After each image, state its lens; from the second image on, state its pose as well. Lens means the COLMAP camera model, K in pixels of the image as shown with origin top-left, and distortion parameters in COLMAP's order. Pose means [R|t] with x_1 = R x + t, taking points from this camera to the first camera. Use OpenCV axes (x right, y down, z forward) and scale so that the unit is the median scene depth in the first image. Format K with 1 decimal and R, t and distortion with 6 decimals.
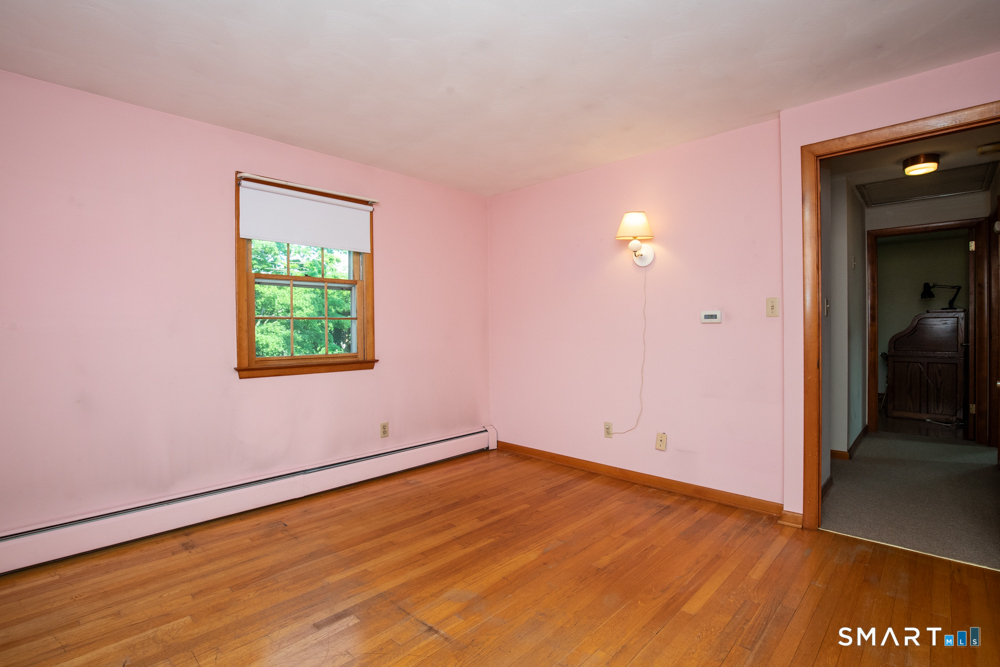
lens RADIAL K [[456.8, 0, 501.8], [0, 456.8, 332.0], [0, 0, 1]] dist [-0.039113, 0.008264]
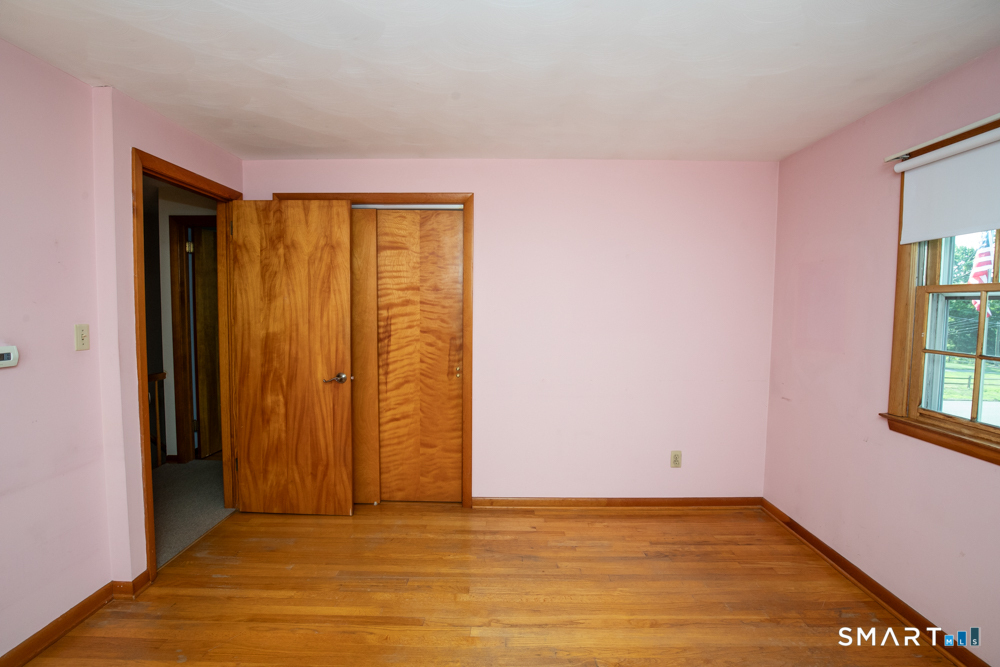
lens RADIAL K [[456.8, 0, 501.8], [0, 456.8, 332.0], [0, 0, 1]] dist [-0.039113, 0.008264]
pose [[-0.689231, -0.043410, 0.723240, -0.468713], [-0.004516, 0.998442, 0.055624, -0.126360], [-0.724528, 0.035071, -0.688353, 1.179729]]
